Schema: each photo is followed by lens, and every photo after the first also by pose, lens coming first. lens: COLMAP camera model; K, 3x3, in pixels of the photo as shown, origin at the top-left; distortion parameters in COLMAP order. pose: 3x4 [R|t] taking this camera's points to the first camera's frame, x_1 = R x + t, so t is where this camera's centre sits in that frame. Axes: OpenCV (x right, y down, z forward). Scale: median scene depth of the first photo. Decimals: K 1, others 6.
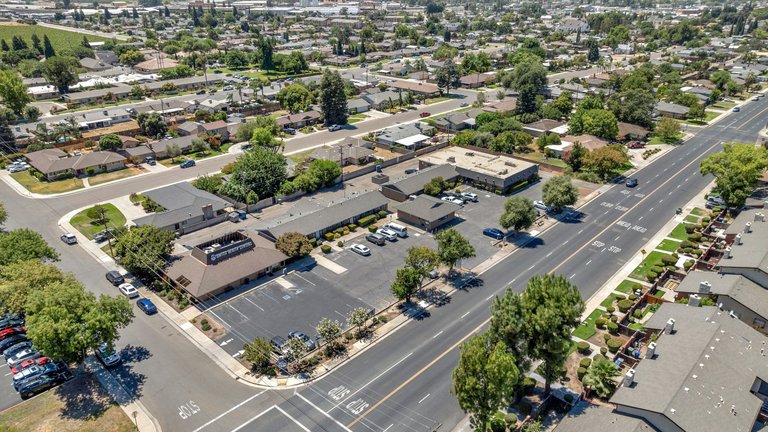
lens RADIAL K [[530.8, 0, 384.0], [0, 530.8, 216.0], [0, 0, 1]] dist [-0.021171, 0.001240]
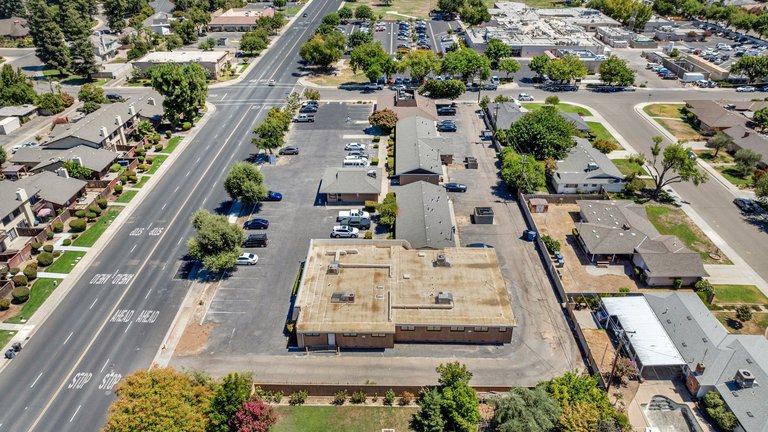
lens RADIAL K [[530.8, 0, 384.0], [0, 530.8, 216.0], [0, 0, 1]] dist [-0.021171, 0.001240]
pose [[-0.734638, 0.342009, -0.585949, 0.571610], [-0.273544, 0.641028, 0.717117, -0.615566], [0.620870, 0.687104, -0.377369, 1.398267]]
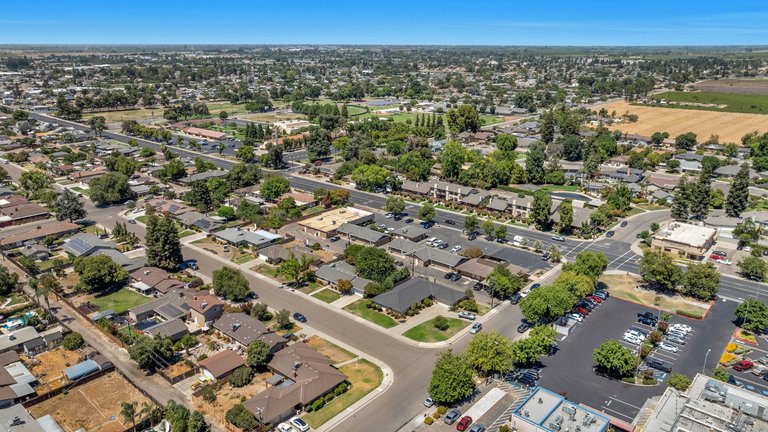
lens RADIAL K [[530.8, 0, 384.0], [0, 530.8, 216.0], [0, 0, 1]] dist [-0.021171, 0.001240]
pose [[-0.052739, -0.298898, 0.952827, -1.630622], [0.405135, 0.865699, 0.293991, -0.632084], [-0.912734, 0.401528, 0.075438, 0.920435]]
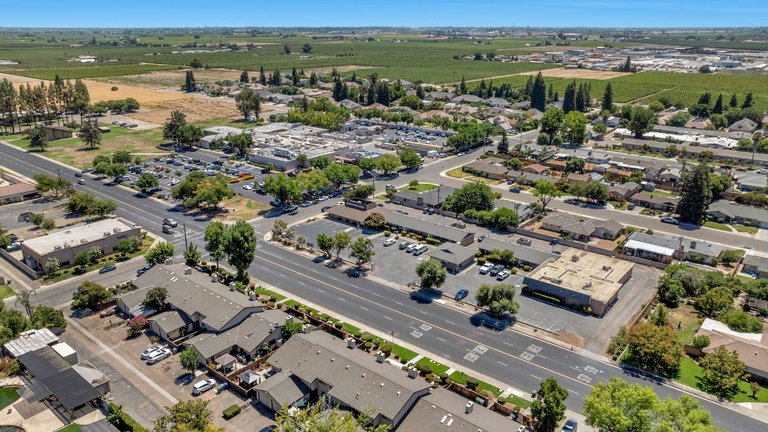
lens RADIAL K [[547.0, 0, 384.0], [0, 547.0, 216.0], [0, 0, 1]] dist [-0.010393, -0.001079]
pose [[0.072837, 0.324938, -0.942926, 1.243321], [-0.402352, 0.874662, 0.270333, -0.370787], [0.912583, 0.359698, 0.194447, 0.574985]]
